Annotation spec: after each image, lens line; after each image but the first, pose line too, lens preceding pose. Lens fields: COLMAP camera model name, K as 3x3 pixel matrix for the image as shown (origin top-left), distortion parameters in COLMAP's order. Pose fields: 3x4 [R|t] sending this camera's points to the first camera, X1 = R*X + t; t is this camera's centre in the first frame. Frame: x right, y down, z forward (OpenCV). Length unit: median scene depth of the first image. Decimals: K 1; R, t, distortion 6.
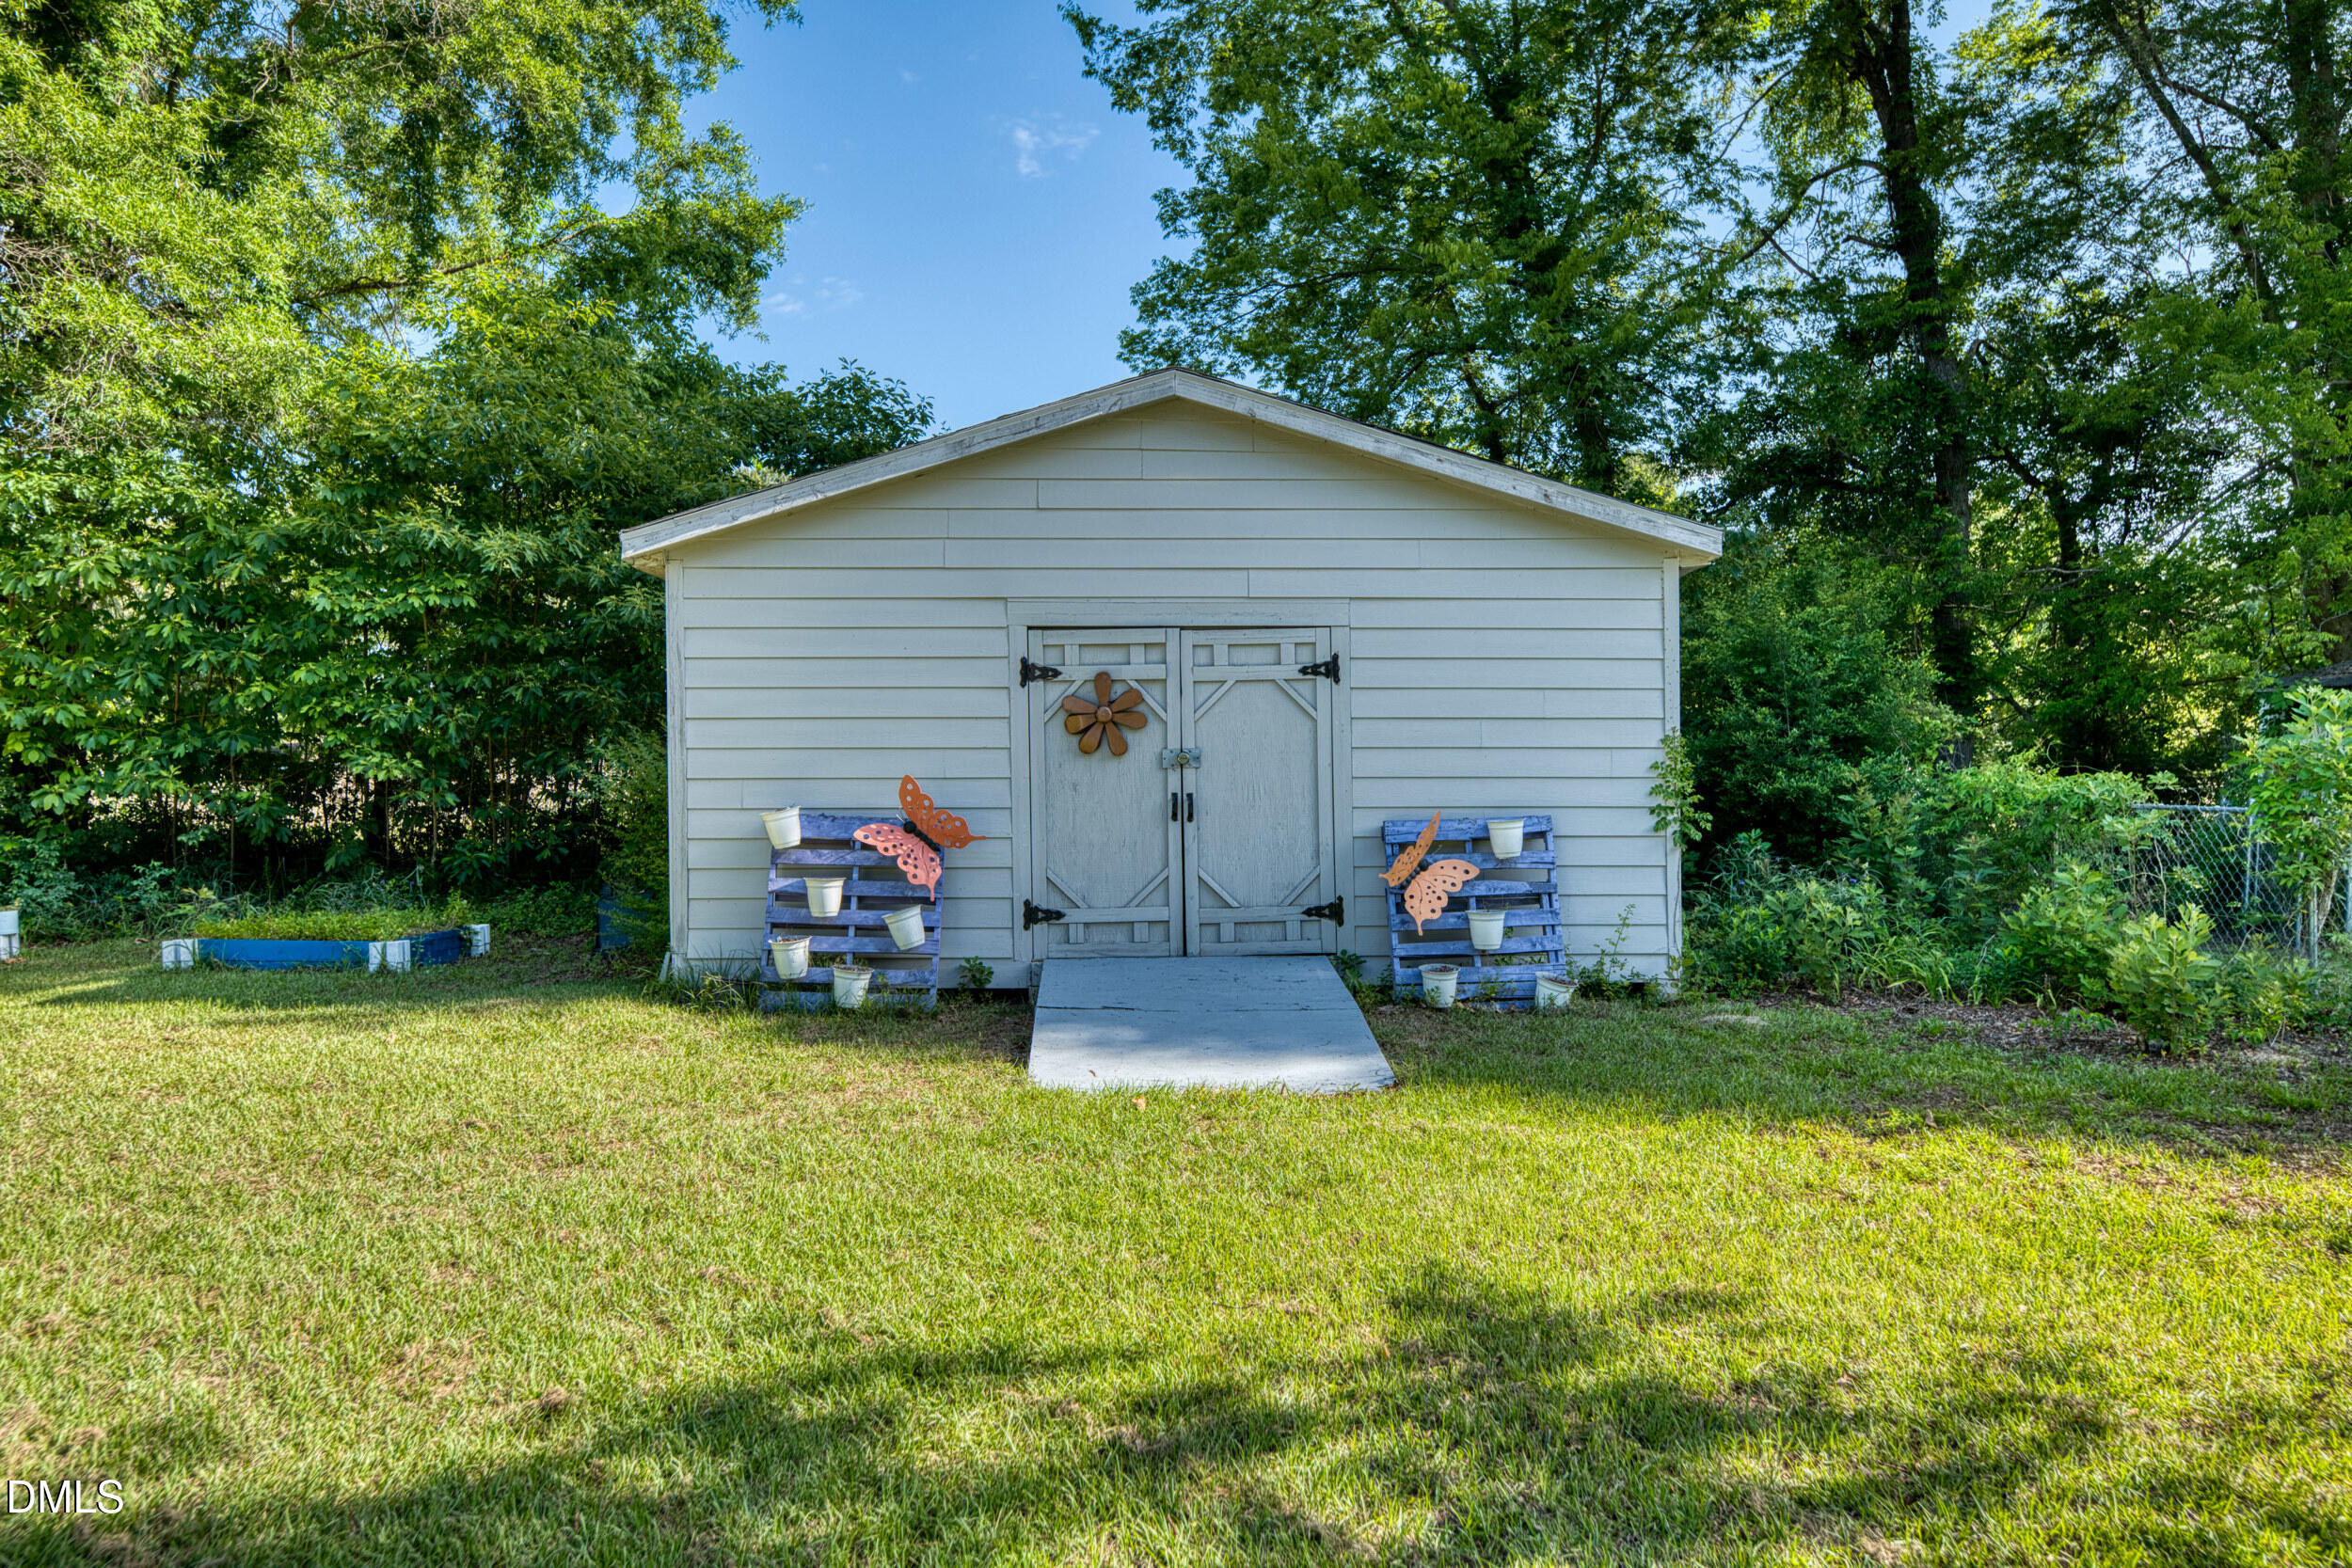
lens RADIAL K [[1513.3, 0, 1176.0], [0, 1513.3, 784.0], [0, 0, 1]] dist [-0.000018, 0.000092]
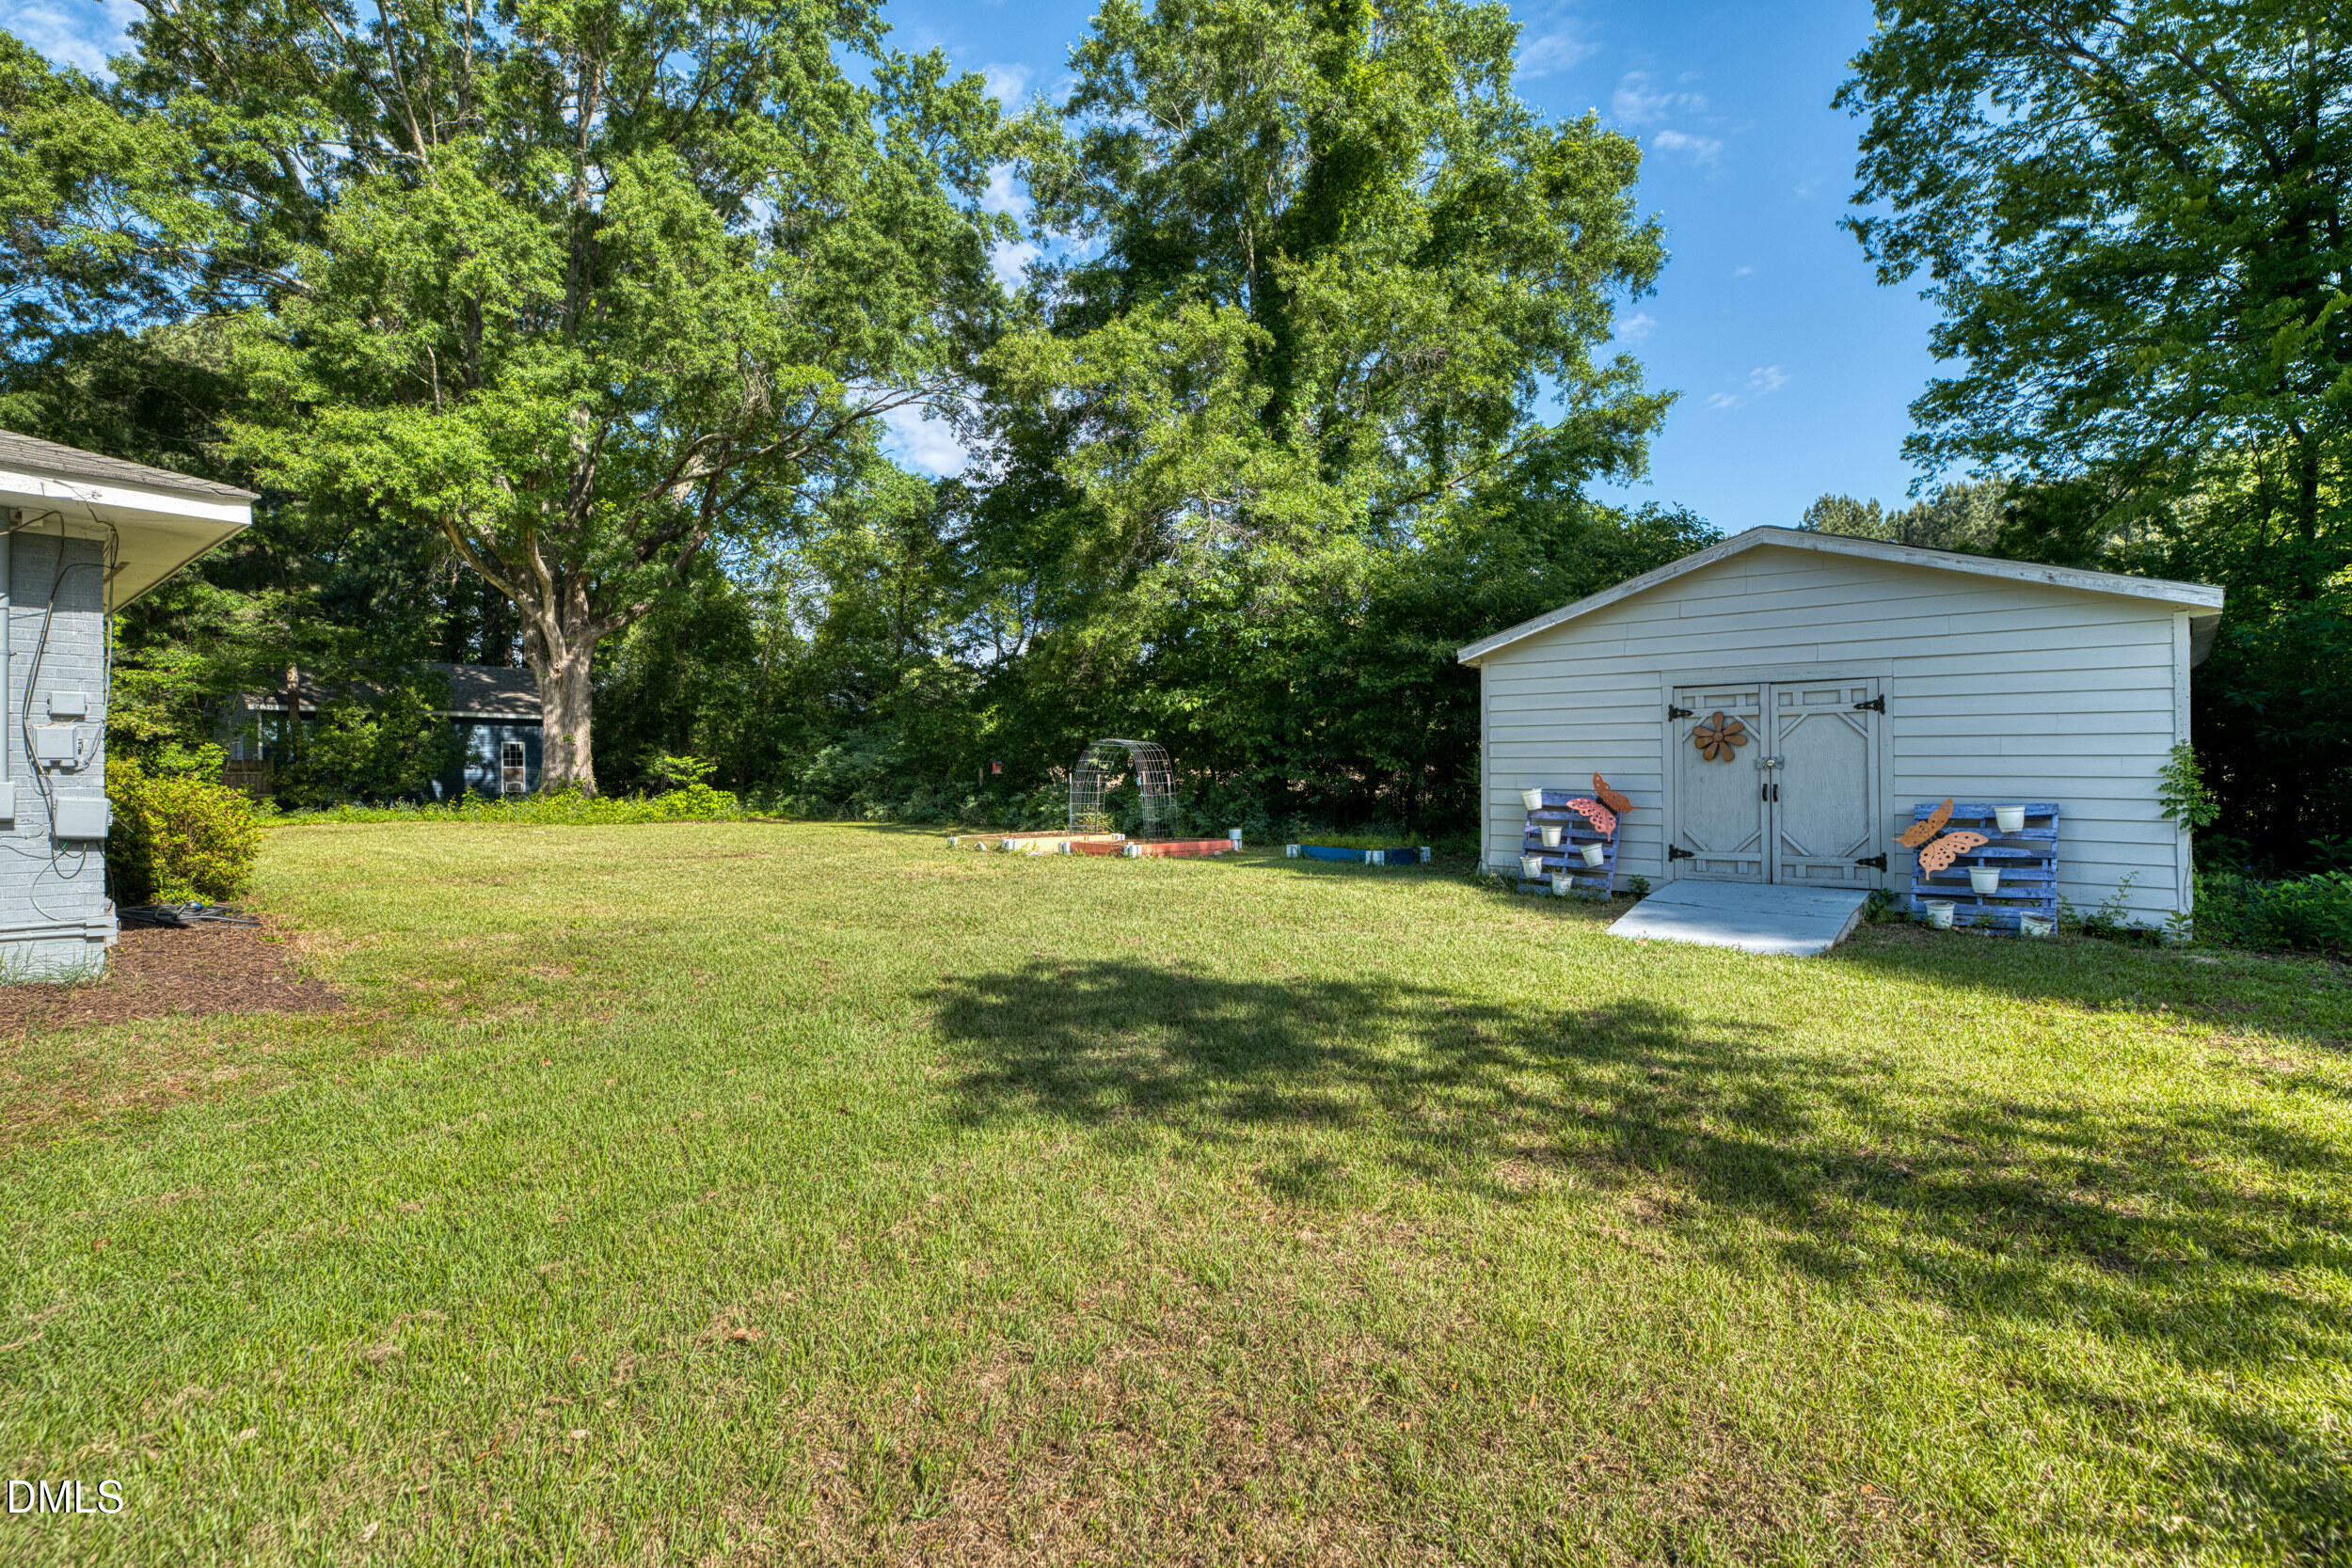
lens RADIAL K [[949.1, 0, 1176.0], [0, 949.1, 784.0], [0, 0, 1]] dist [-0.000746, 0.008999]
pose [[0.732984, 0.014318, -0.680095, 0.231785], [-0.007103, 0.999885, 0.013395, -0.003327], [0.680209, -0.004987, 0.733001, -0.189982]]
